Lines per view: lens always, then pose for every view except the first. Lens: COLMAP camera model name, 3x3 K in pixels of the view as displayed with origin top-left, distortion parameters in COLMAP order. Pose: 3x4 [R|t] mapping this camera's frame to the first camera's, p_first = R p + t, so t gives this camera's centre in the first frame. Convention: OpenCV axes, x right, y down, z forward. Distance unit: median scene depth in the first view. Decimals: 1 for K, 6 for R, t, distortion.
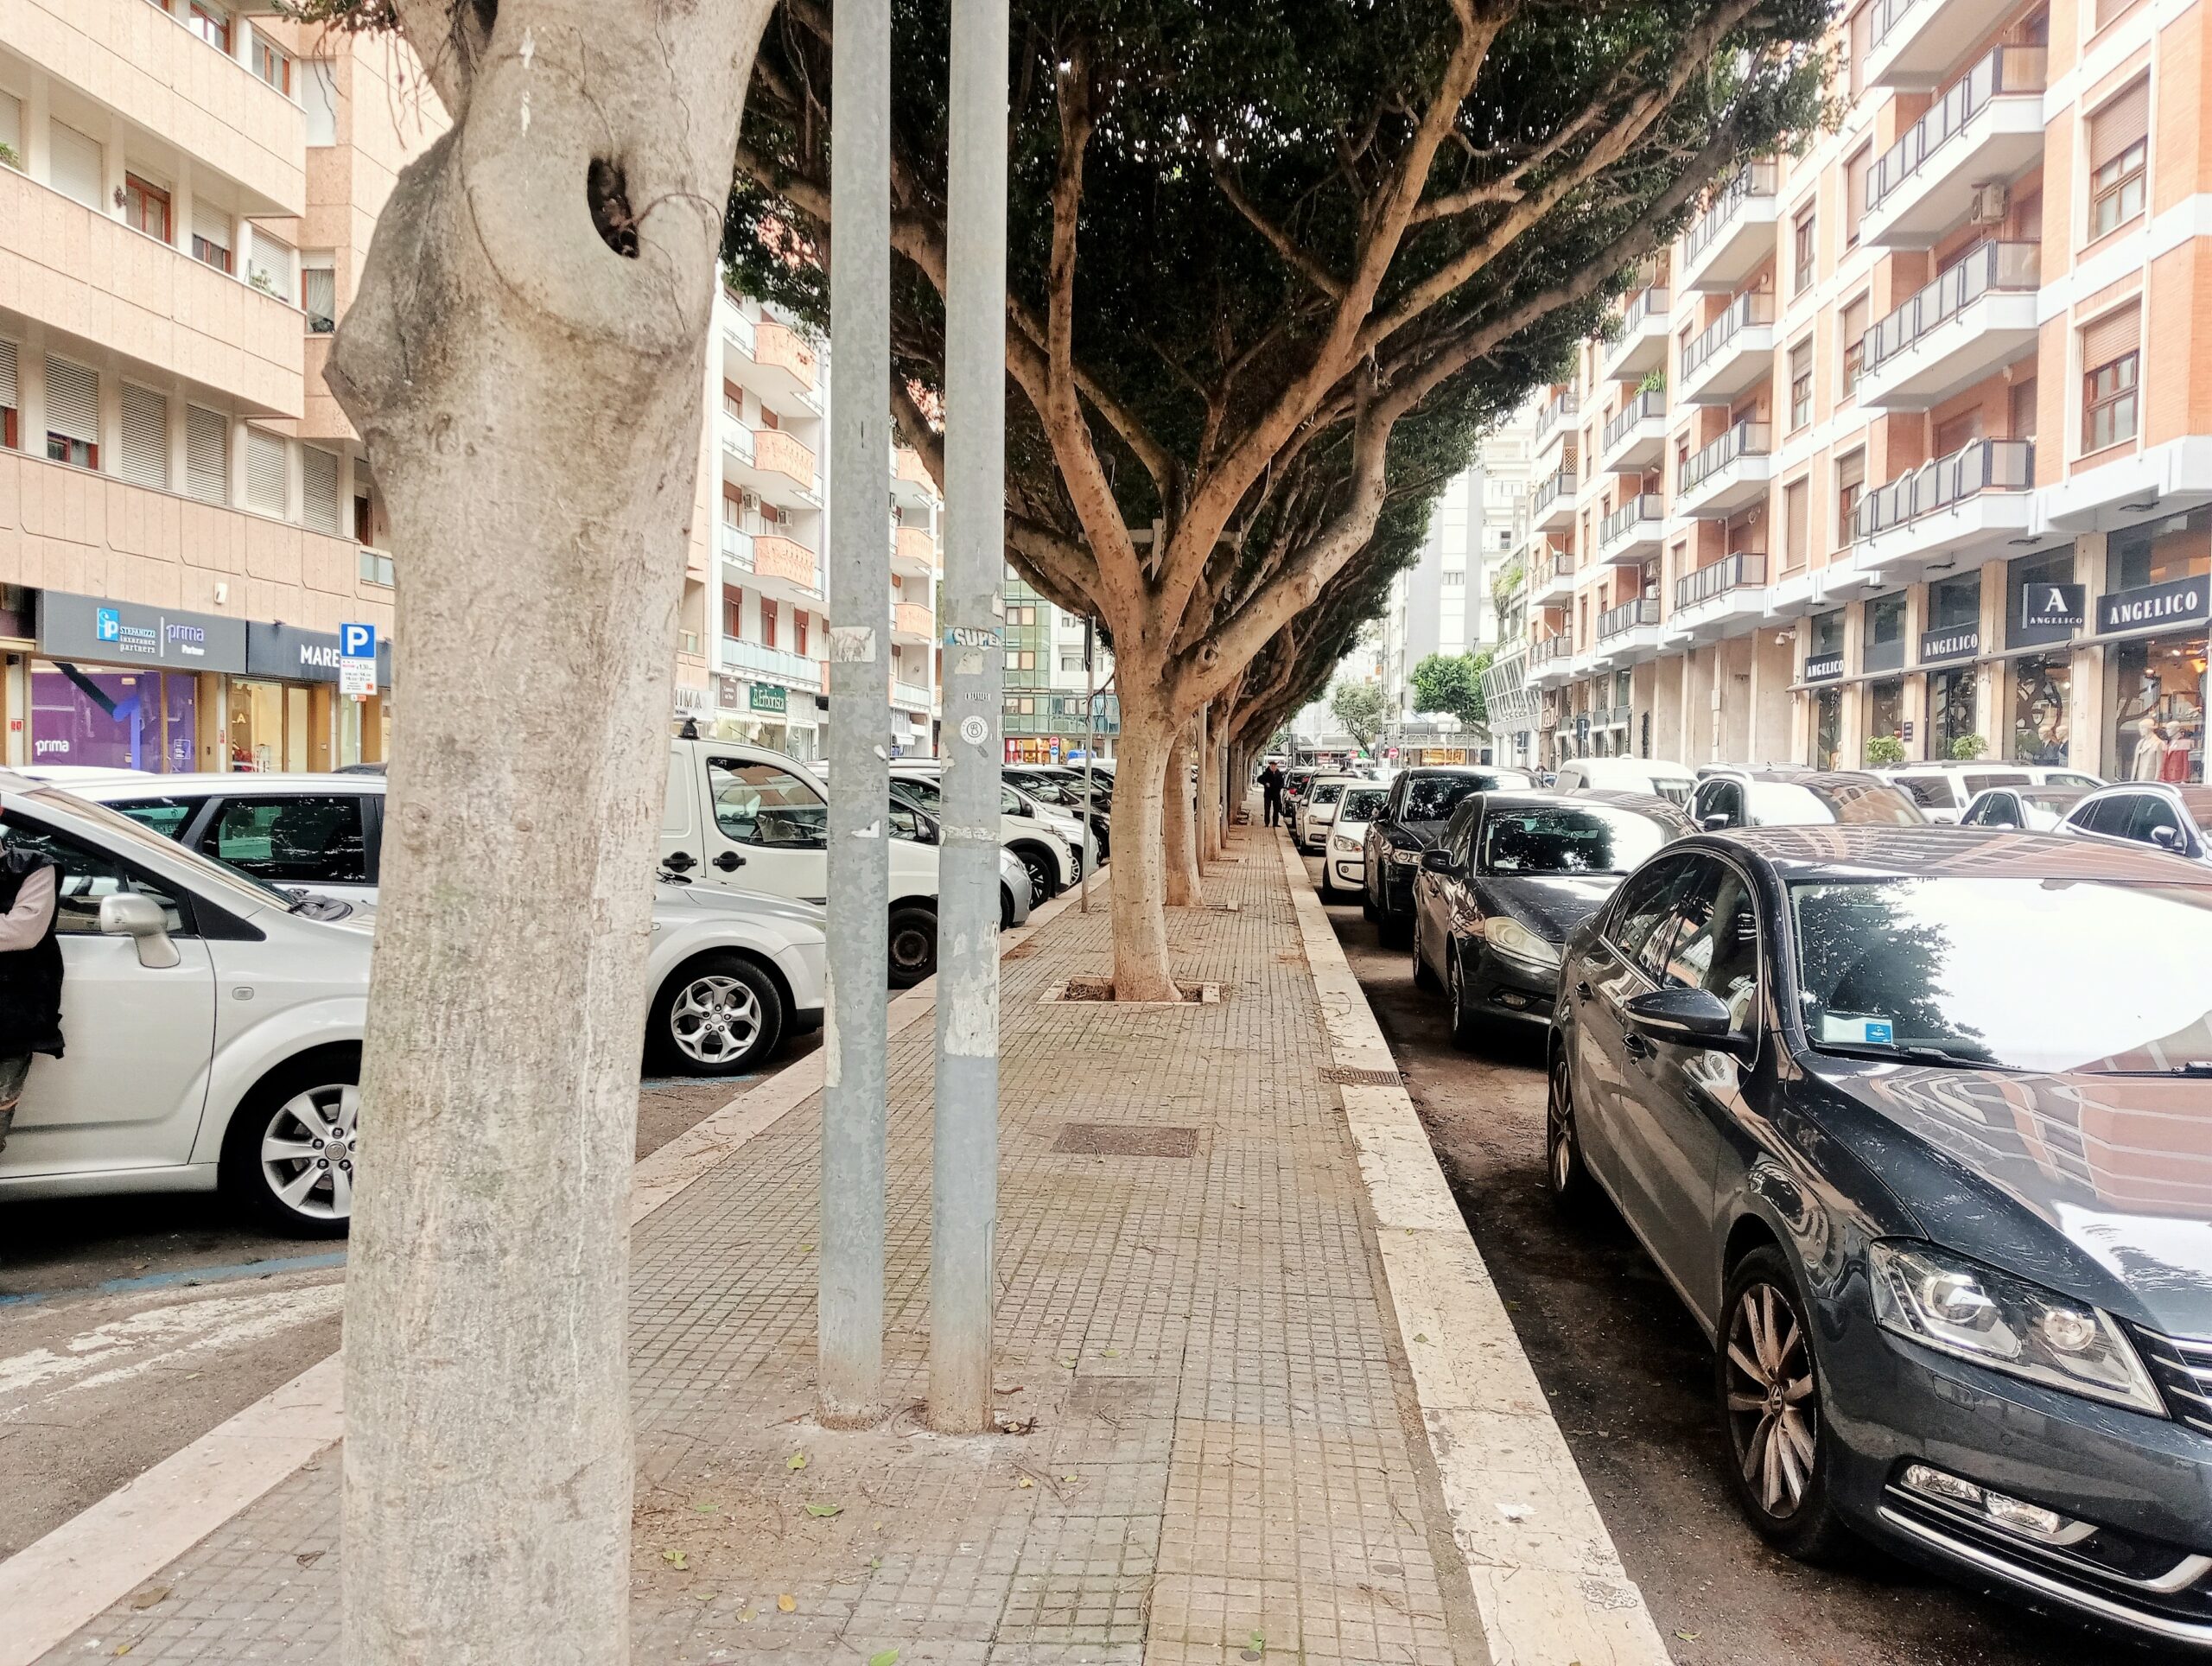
lens RADIAL K [[1790.0, 0, 1106.0], [0, 1790.0, 833.0], [0, 0, 1]] dist [-0.083089, -0.003060]
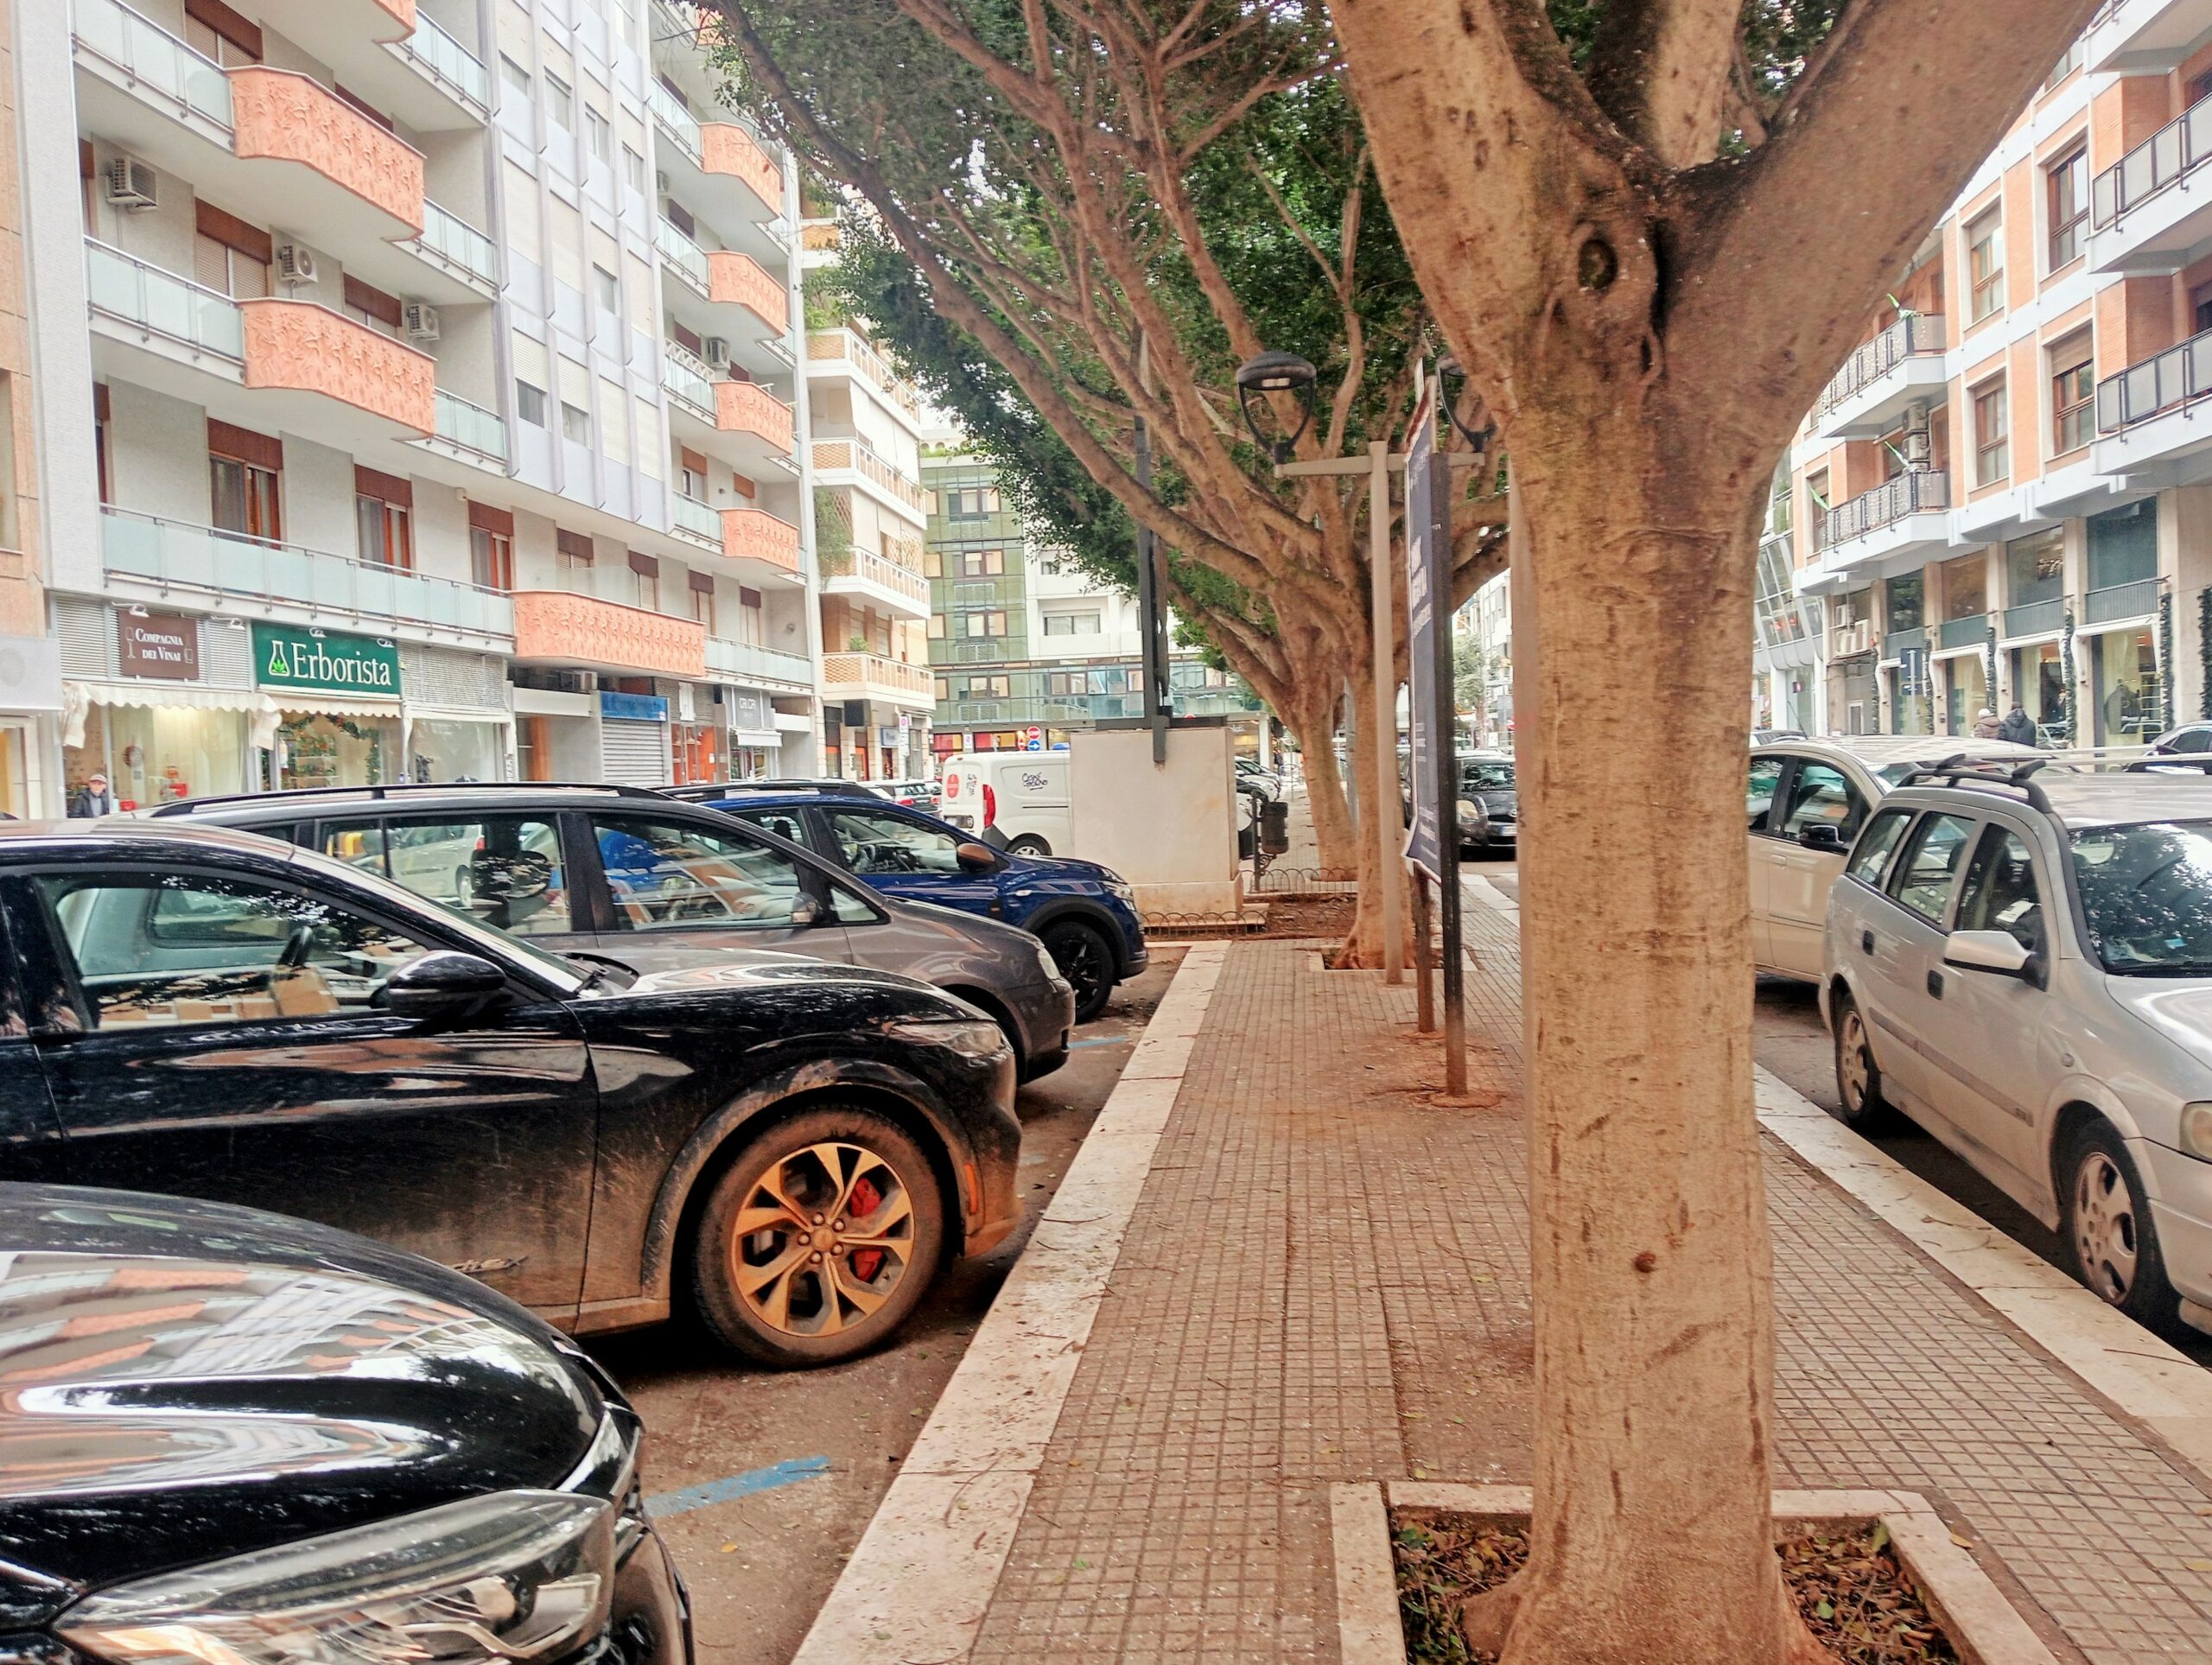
lens RADIAL K [[1794.2, 0, 1071.8], [0, 1794.2, 878.5], [0, 0, 1]] dist [0.006490, 0.188883]
pose [[0.997156, -0.040085, -0.063821, 0.042758], [0.041543, 0.998901, 0.021686, -0.017422], [0.062882, -0.024276, 0.997726, 0.522267]]
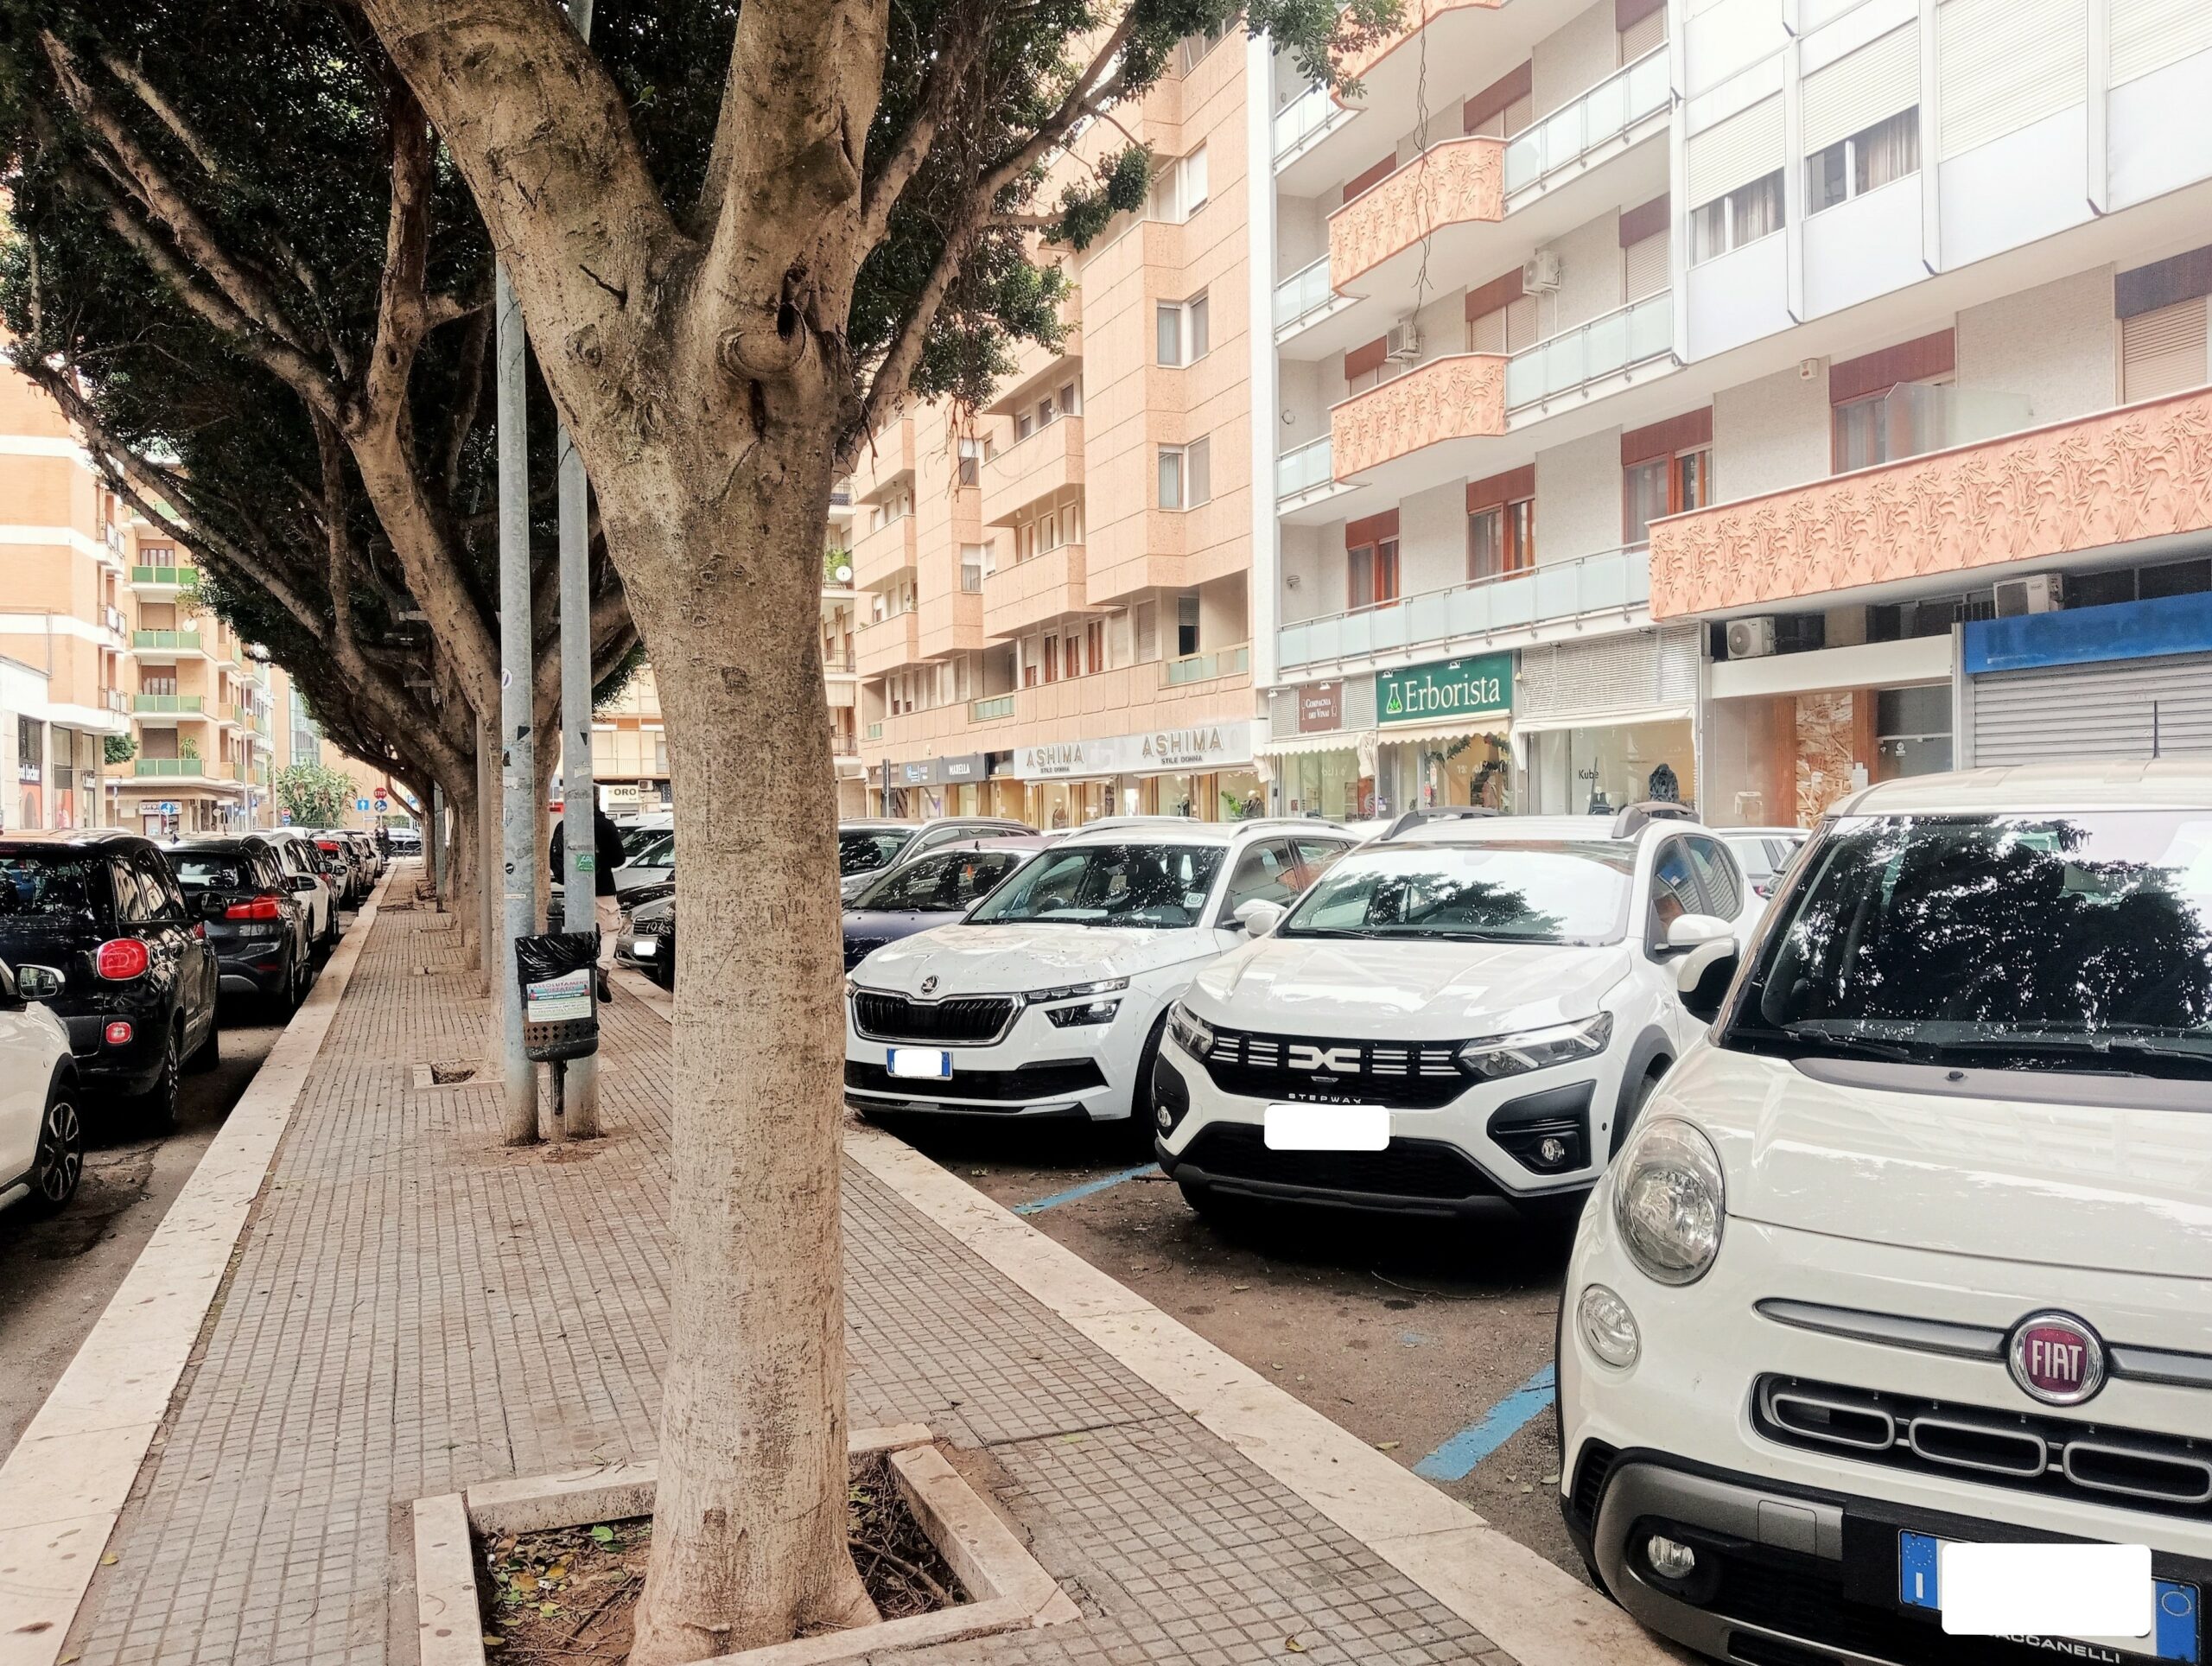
lens RADIAL K [[1802.5, 0, 1106.0], [0, 1802.5, 833.0], [0, 0, 1]] dist [0.007081, -0.003308]
pose [[-0.898365, 0.016129, -0.438954, 0.133798], [-0.002378, 0.999132, 0.041578, -0.055206], [0.439244, 0.038396, -0.897547, 1.457774]]
